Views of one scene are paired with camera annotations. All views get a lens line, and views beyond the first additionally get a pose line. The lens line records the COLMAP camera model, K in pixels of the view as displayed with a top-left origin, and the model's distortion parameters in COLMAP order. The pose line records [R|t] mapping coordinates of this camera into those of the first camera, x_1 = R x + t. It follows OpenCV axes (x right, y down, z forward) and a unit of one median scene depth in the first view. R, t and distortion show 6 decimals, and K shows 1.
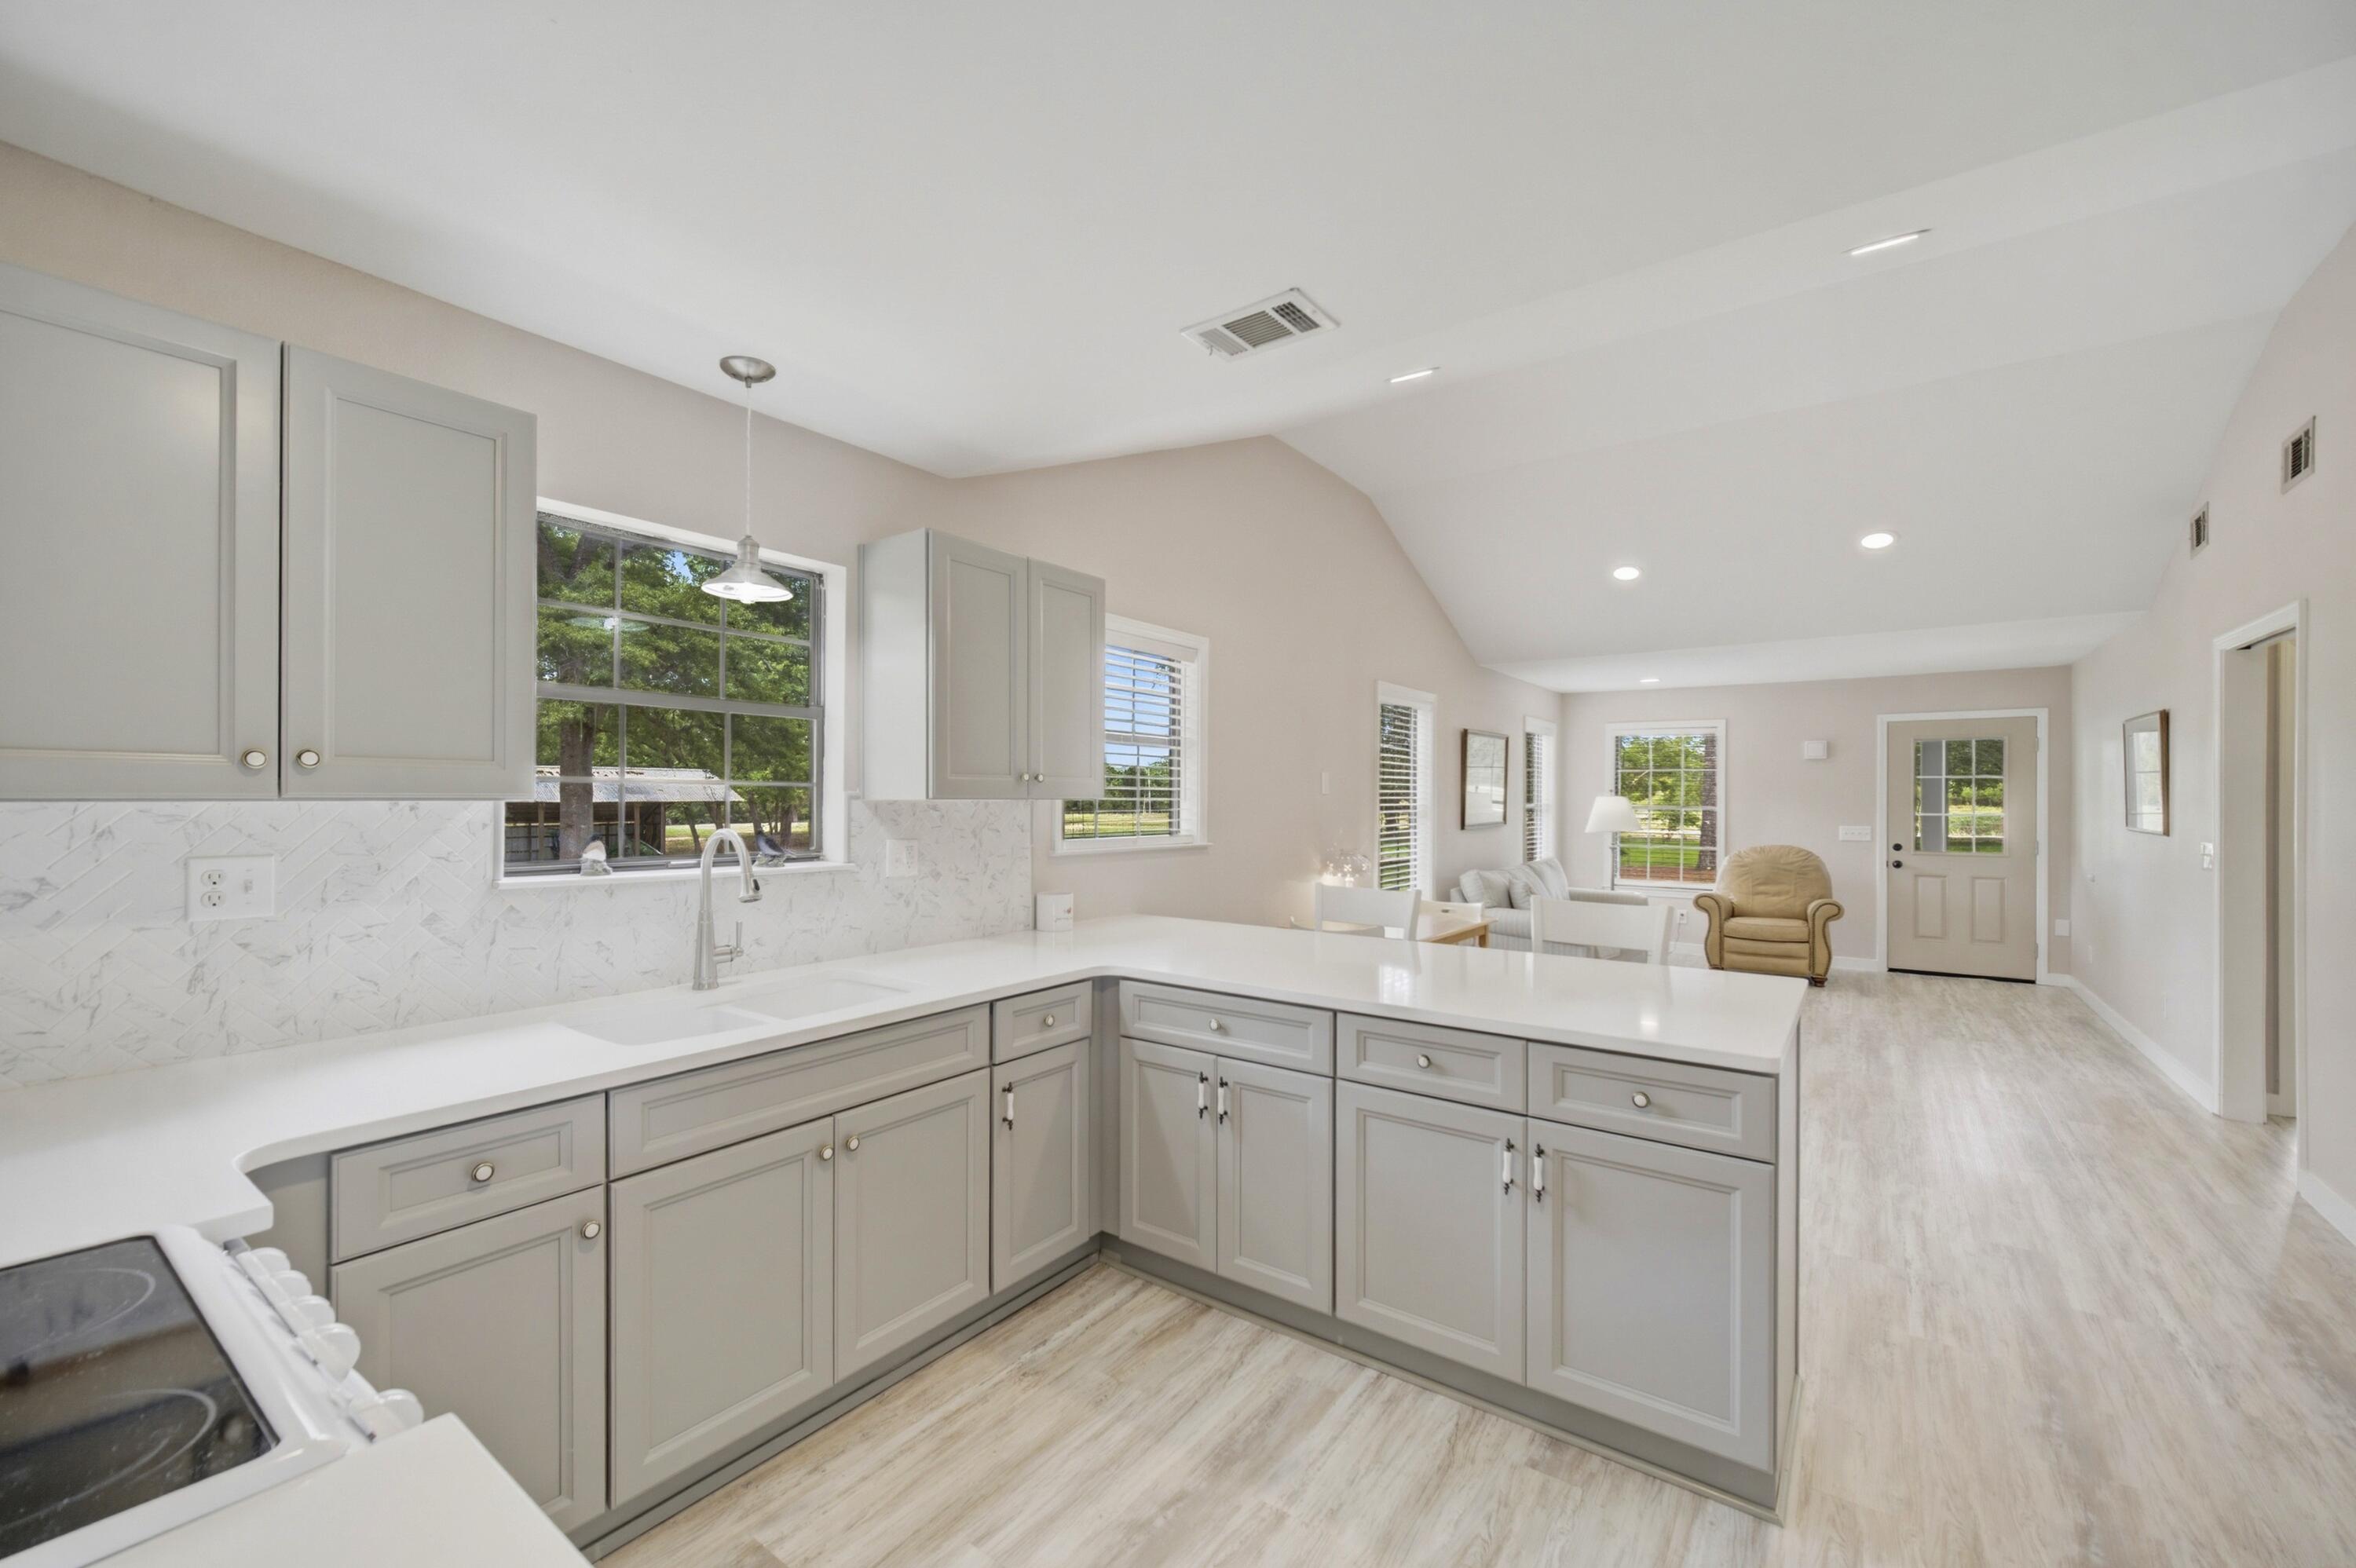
lens RADIAL K [[939.3, 0, 1170.7], [0, 939.3, 797.3], [0, 0, 1]] dist [-0.002397, -0.000335]
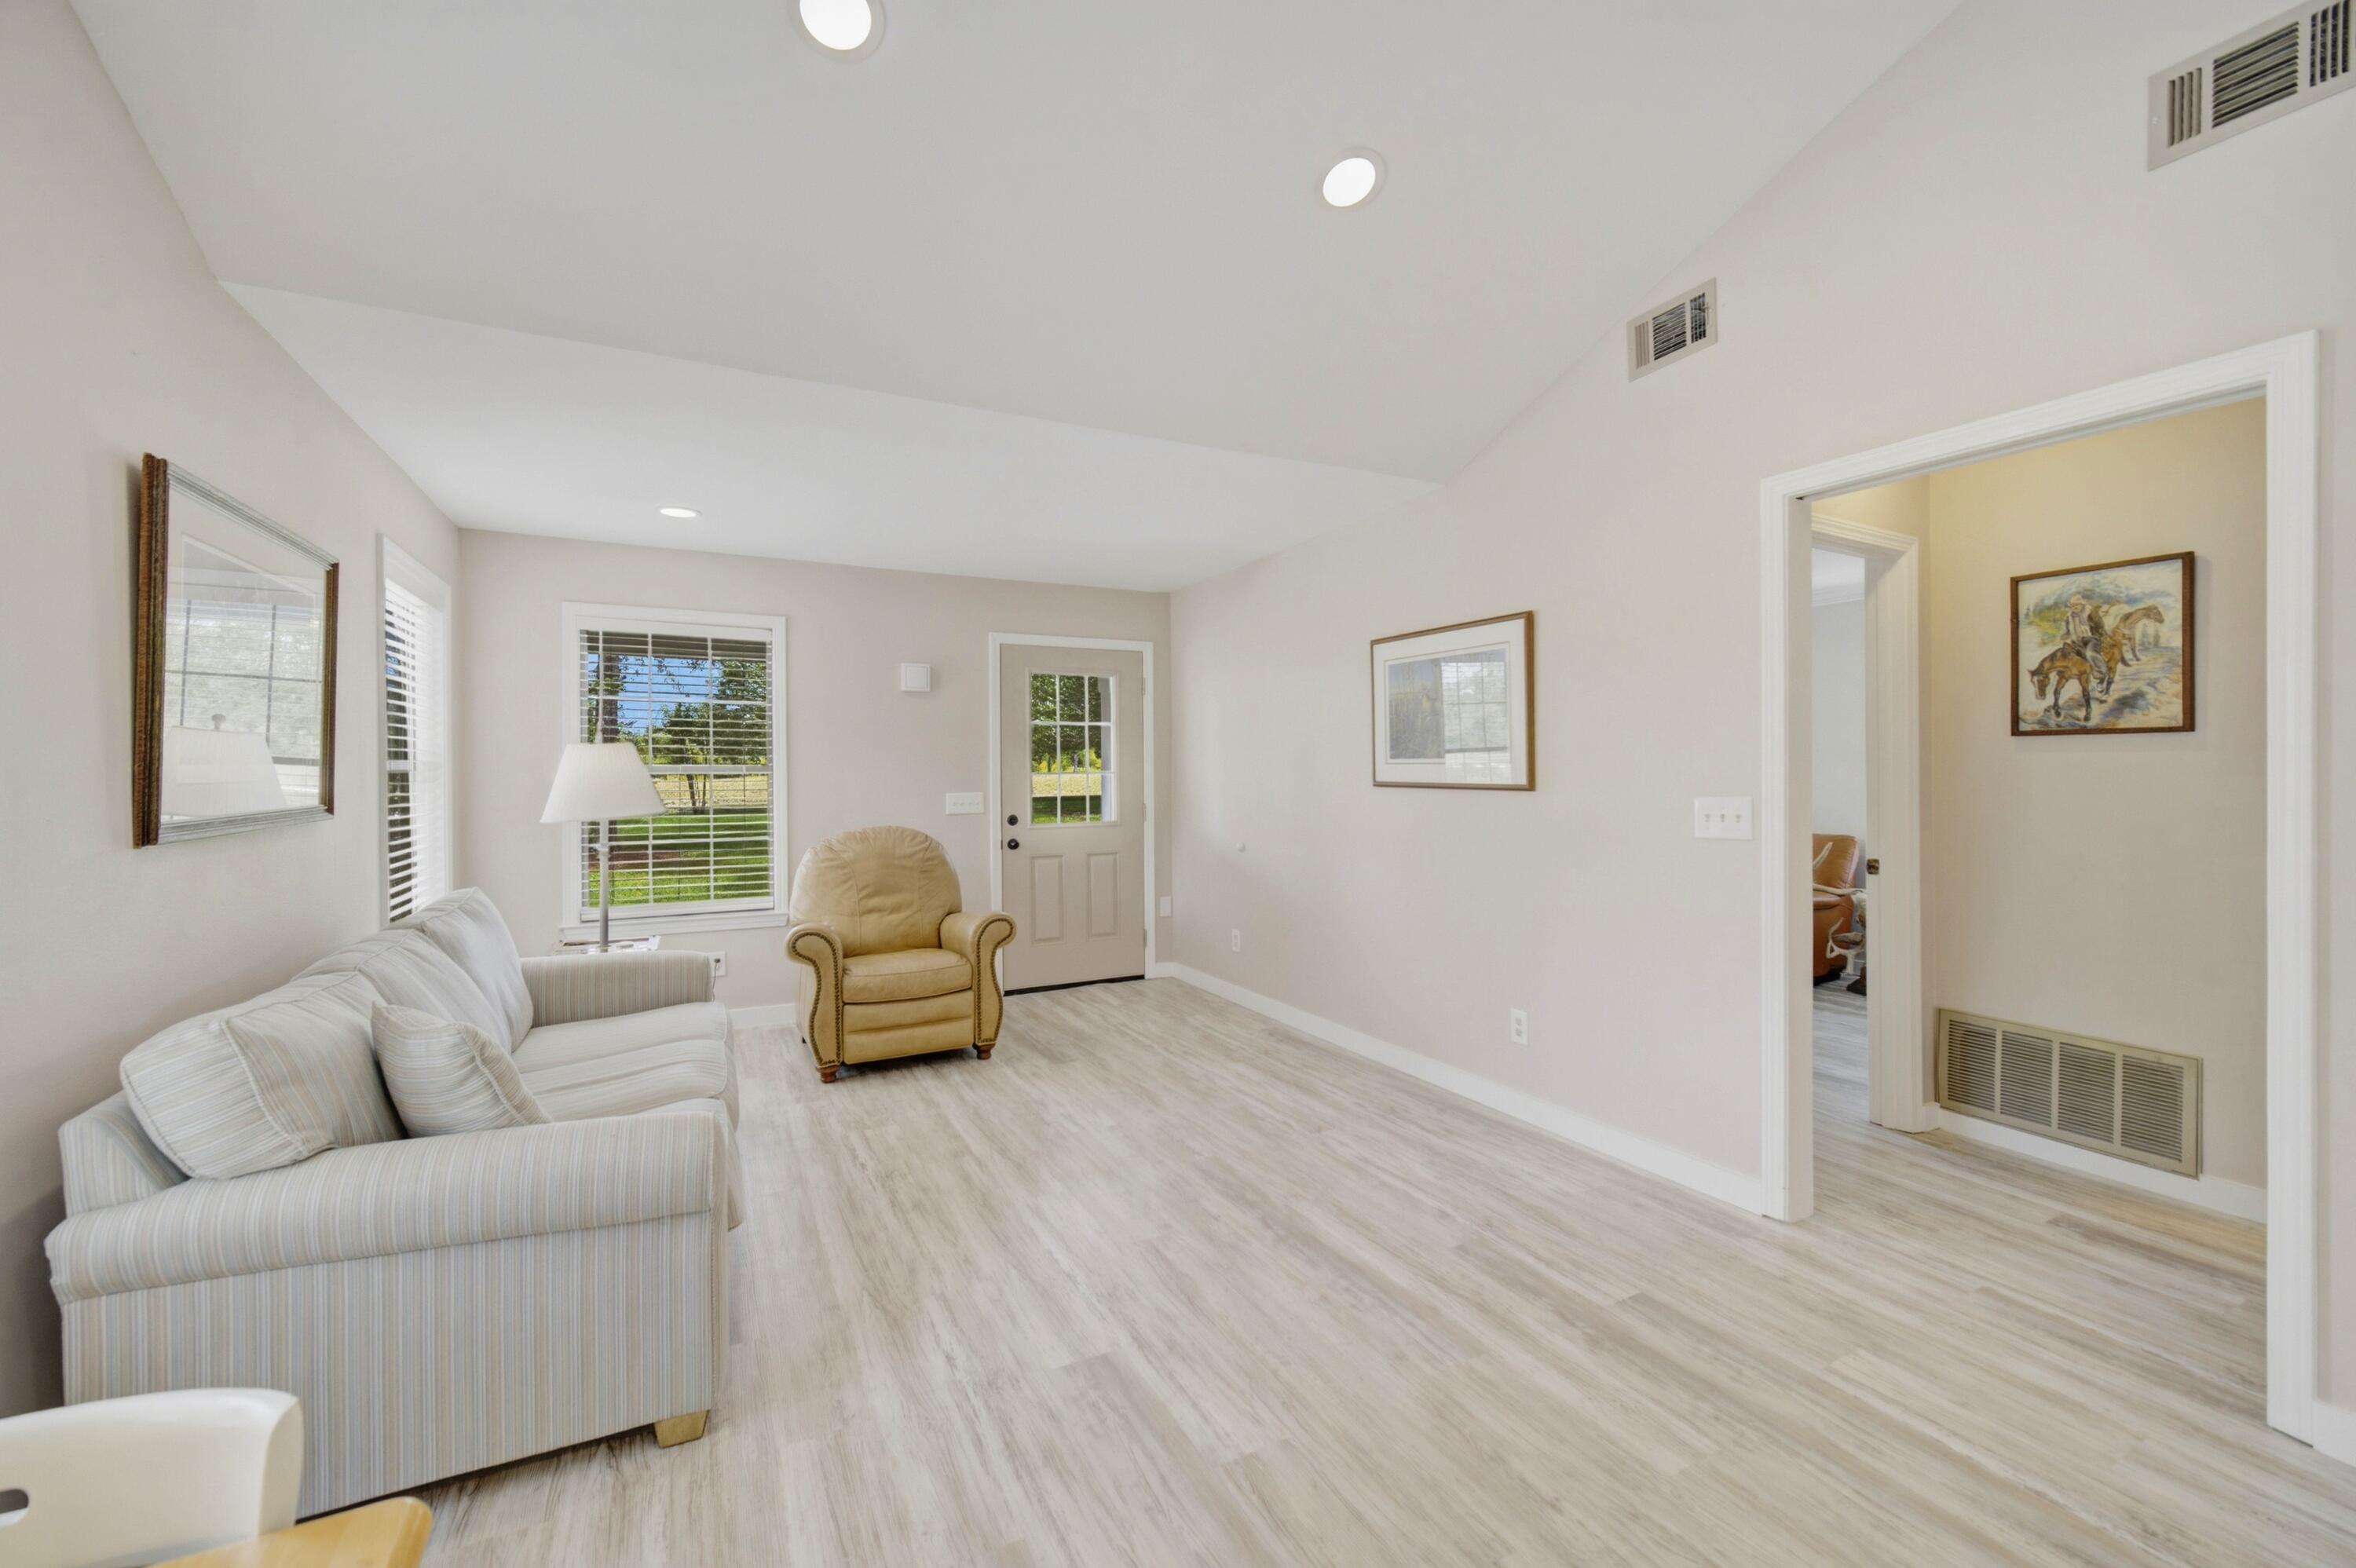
lens RADIAL K [[946.0, 0, 1169.5], [0, 946.0, 774.4], [0, 0, 1]] dist [0.000132, -0.000006]
pose [[0.453607, -0.010633, 0.891139, 0.193246], [0.006370, 0.999942, 0.008689, 0.013389], [-0.891179, 0.001735, 0.453648, 0.586625]]
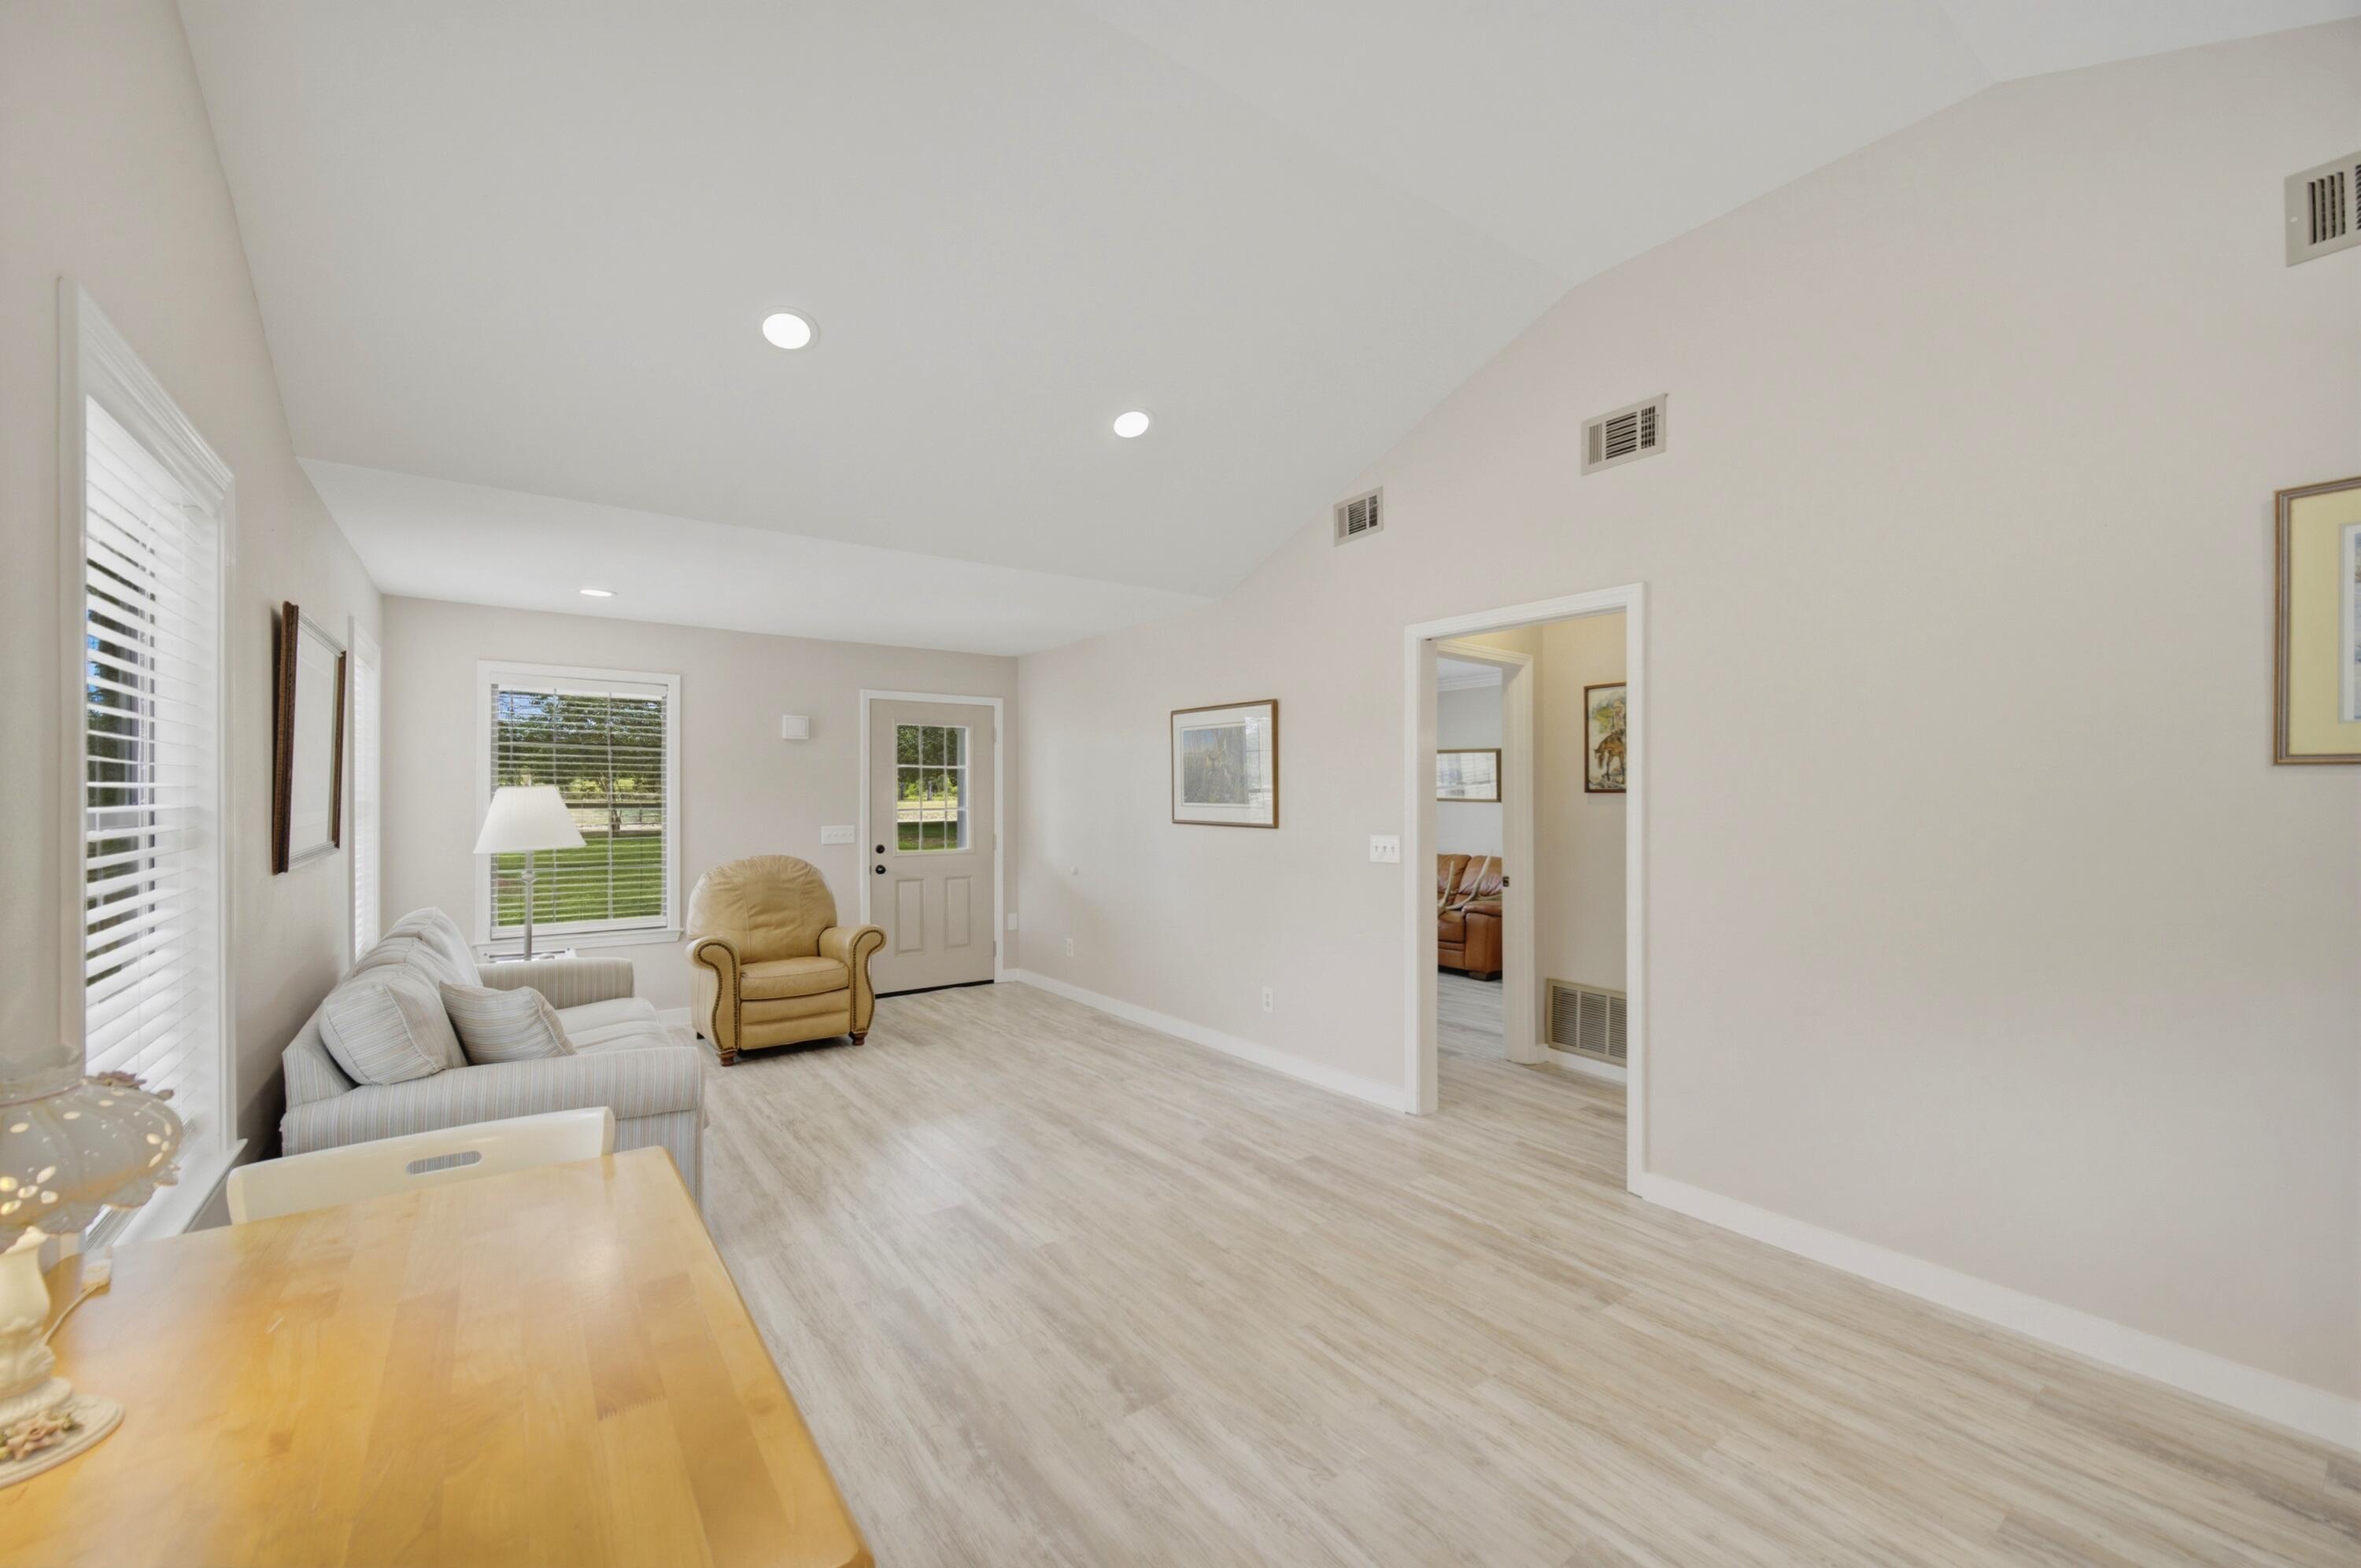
lens RADIAL K [[941.2, 0, 1173.1], [0, 941.2, 797.3], [0, 0, 1]] dist [-0.002397, -0.000335]
pose [[0.311115, -0.006071, 0.950353, 0.060228], [-0.000926, 0.999977, 0.006691, 0.001250], [-0.950372, -0.002961, 0.311102, 0.507819]]
